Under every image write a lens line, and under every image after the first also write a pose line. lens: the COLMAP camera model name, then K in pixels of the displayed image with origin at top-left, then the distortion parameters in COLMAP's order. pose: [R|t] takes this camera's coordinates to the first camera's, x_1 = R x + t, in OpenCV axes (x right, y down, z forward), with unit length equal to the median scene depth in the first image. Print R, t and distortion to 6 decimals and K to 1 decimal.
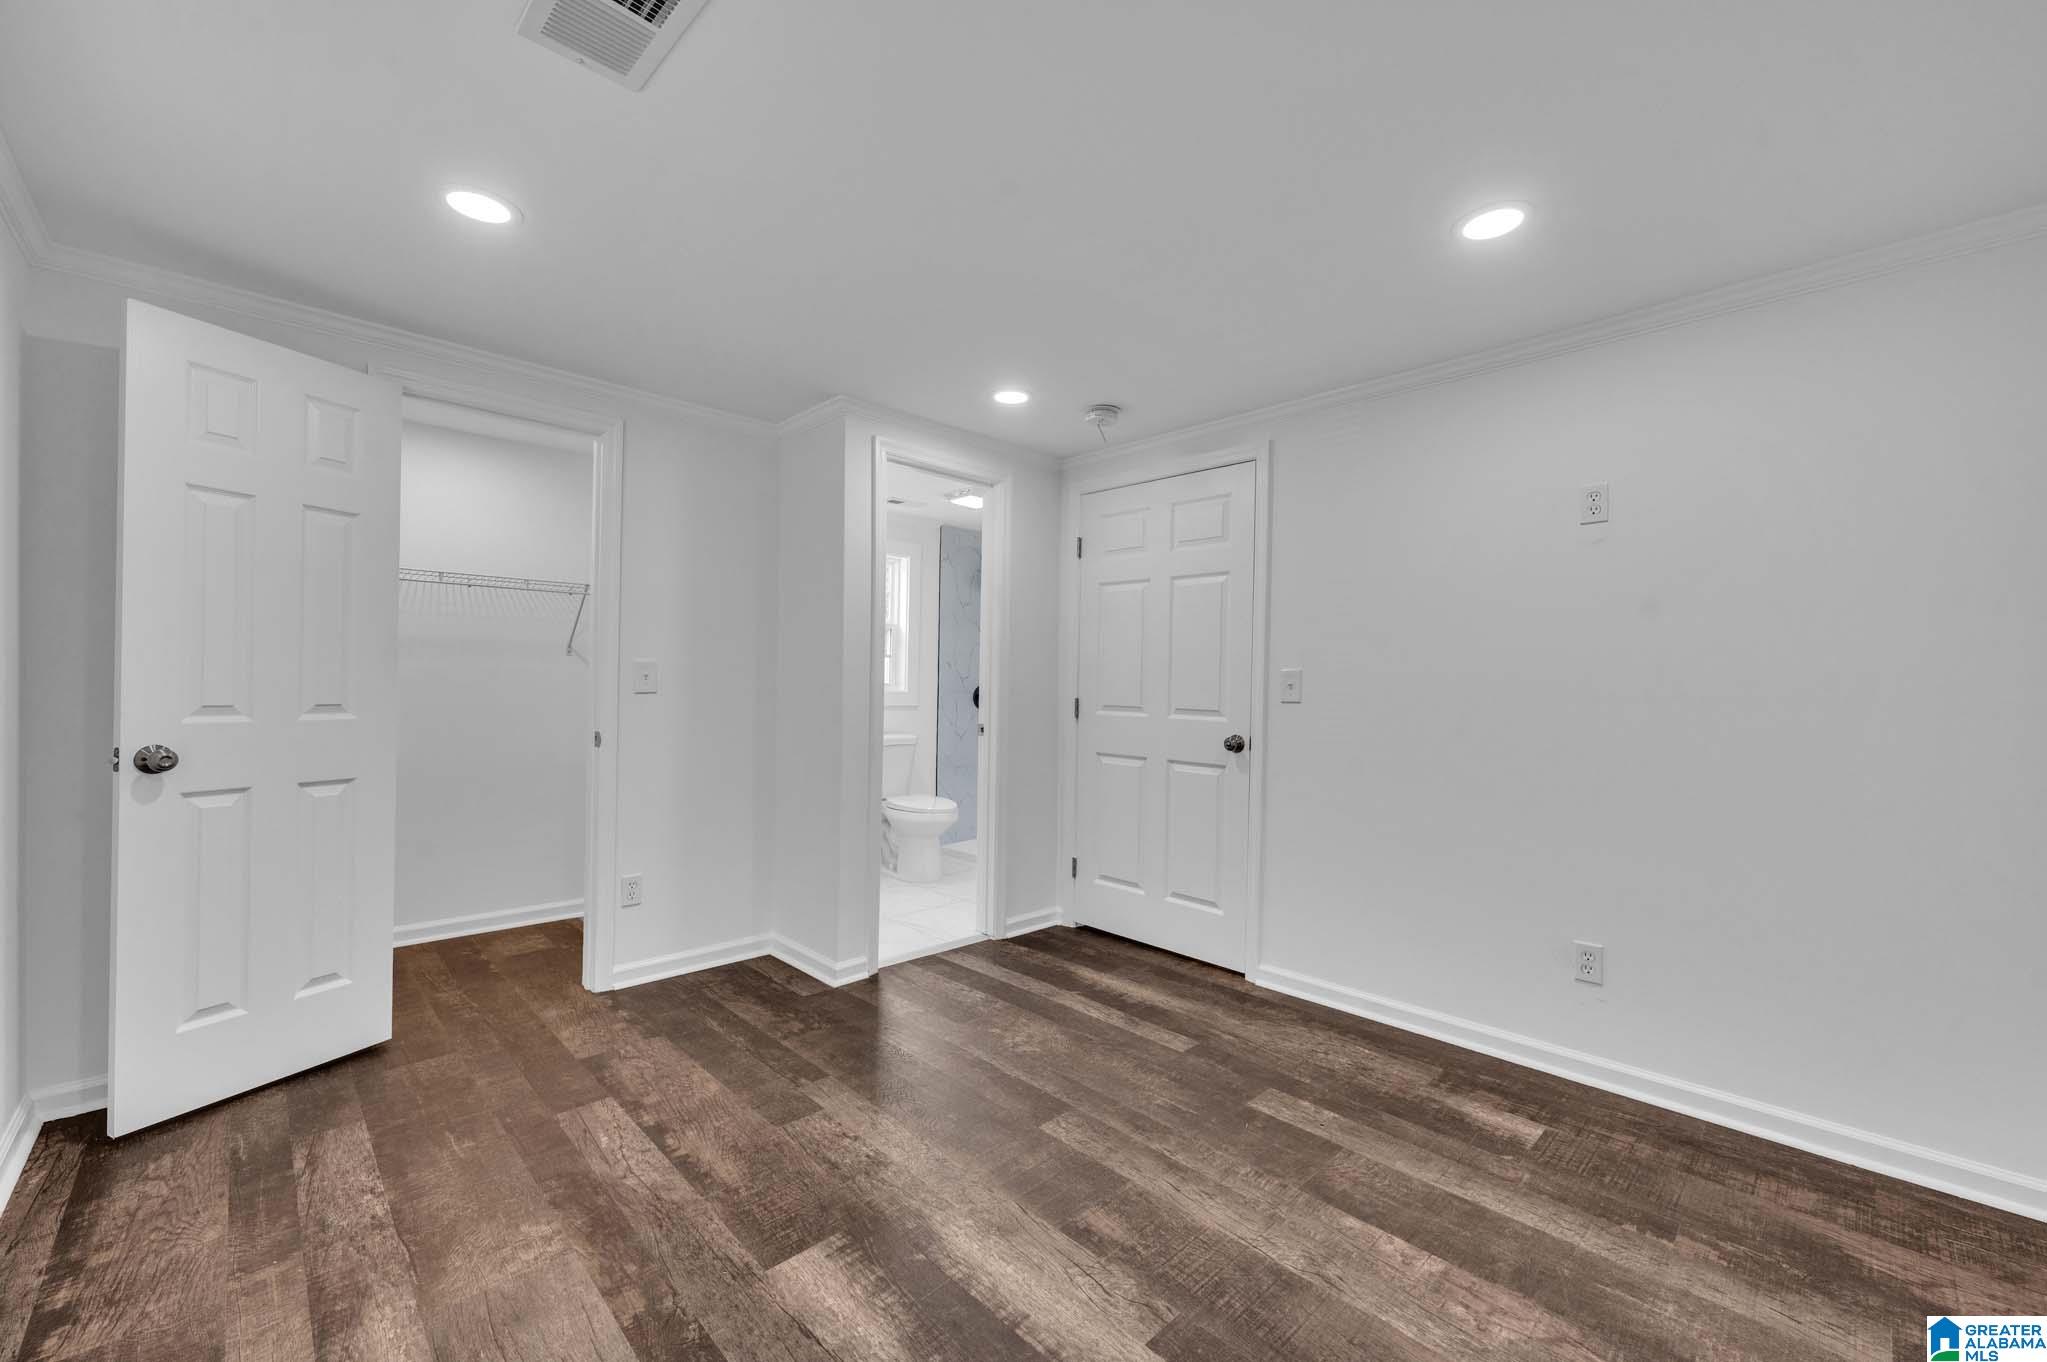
lens RADIAL K [[807.1, 0, 1019.2], [0, 807.1, 686.3], [0, 0, 1]] dist [0.000699, 0.000225]
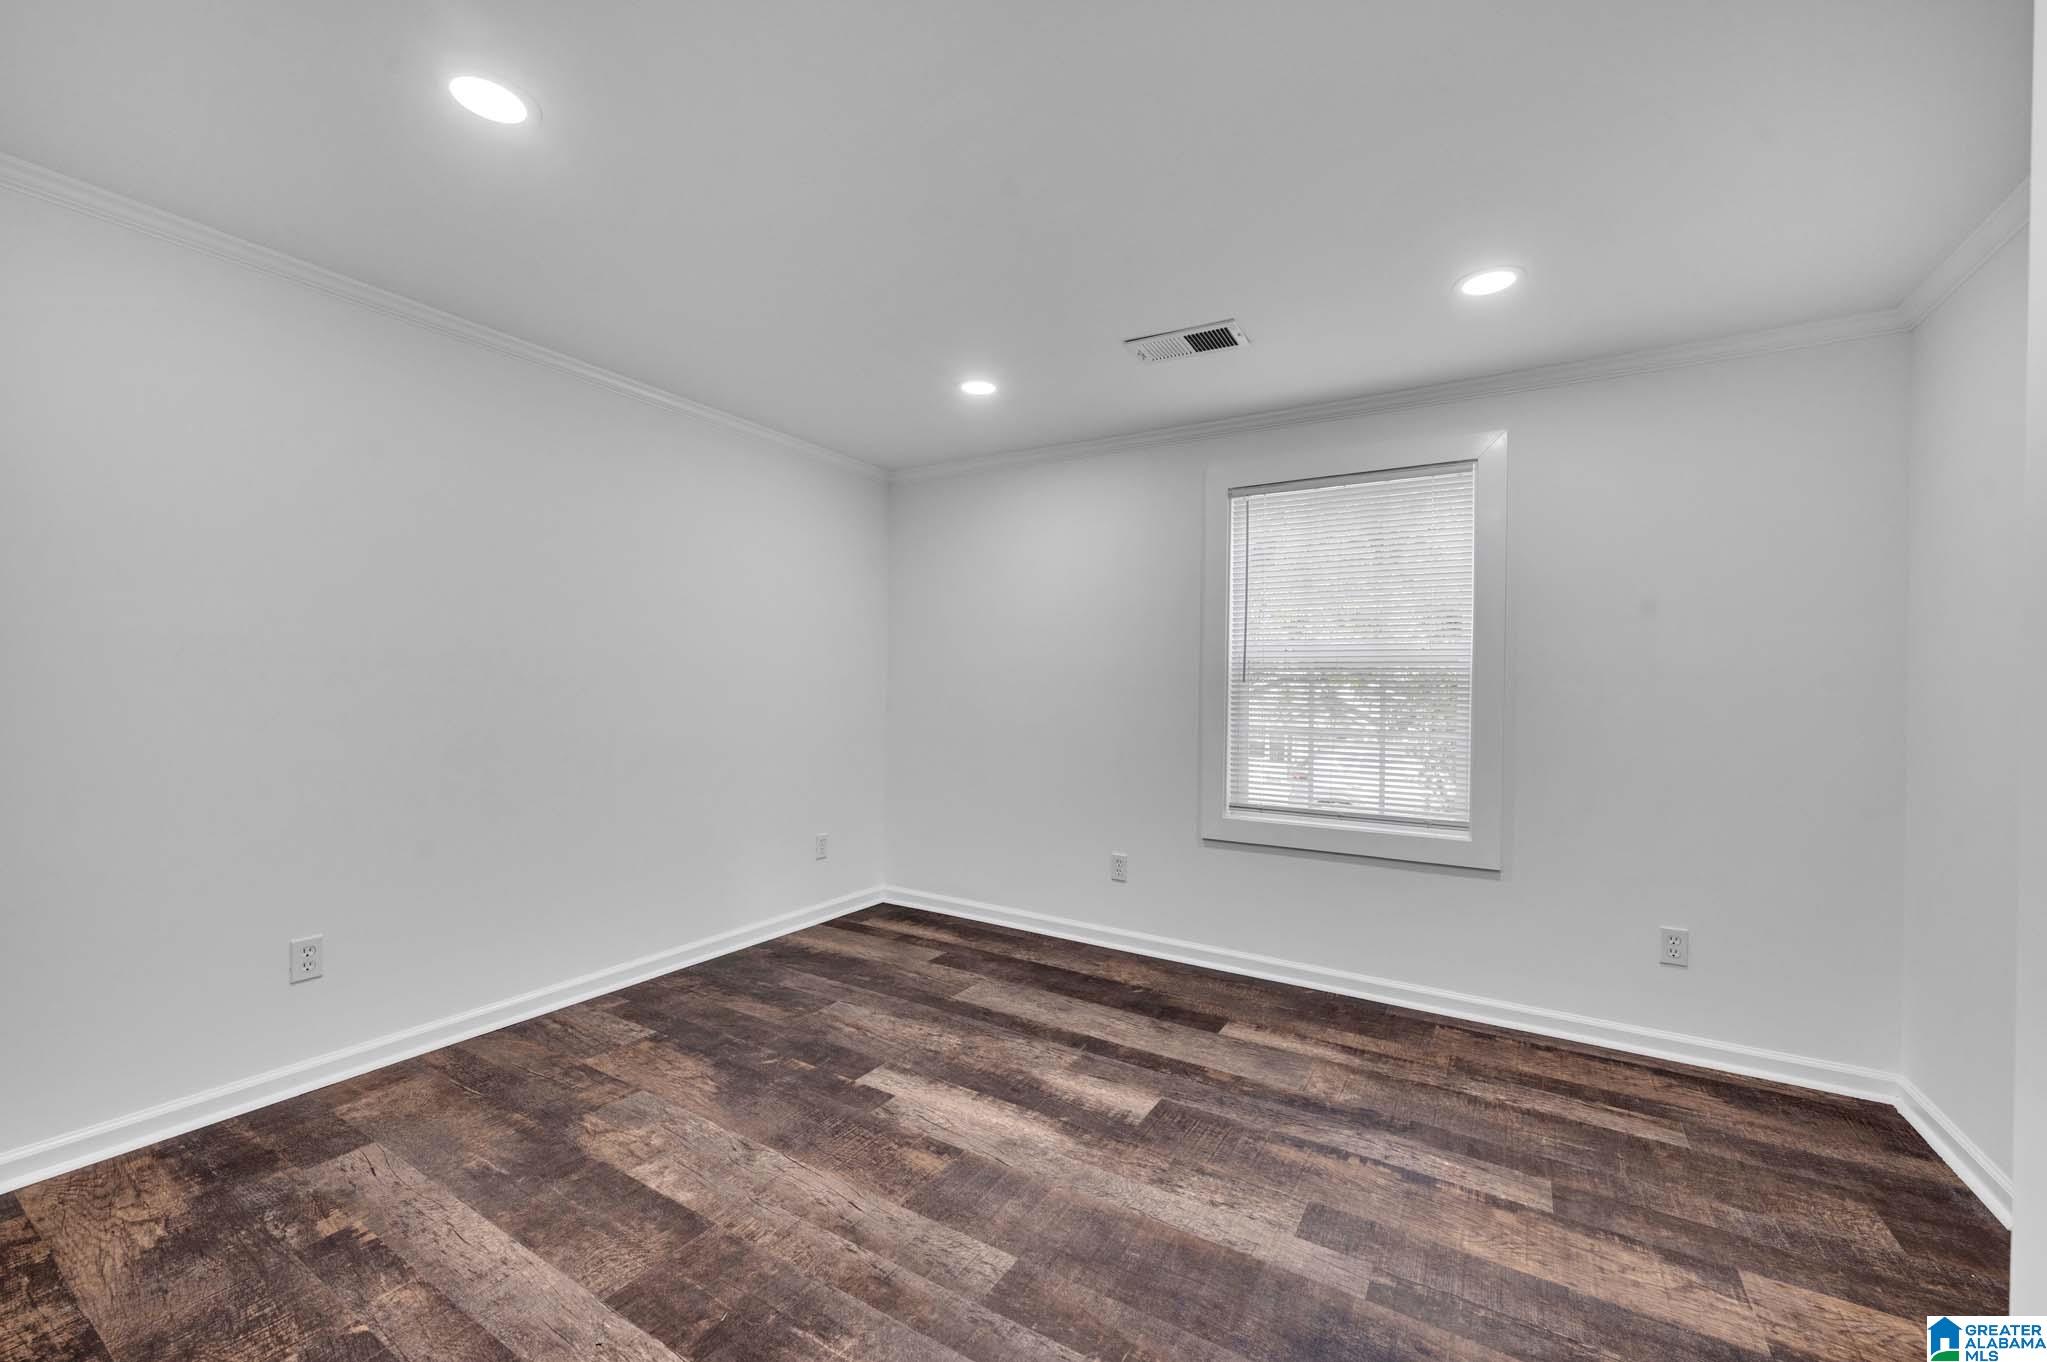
lens RADIAL K [[807.1, 0, 1019.2], [0, 807.1, 686.3], [0, 0, 1]] dist [0.000699, 0.000225]
pose [[-0.967283, -0.028826, -0.252057, 0.261659], [-0.028254, 0.999583, -0.005889, 0.011962], [0.252122, 0.001425, -0.967694, 1.969617]]
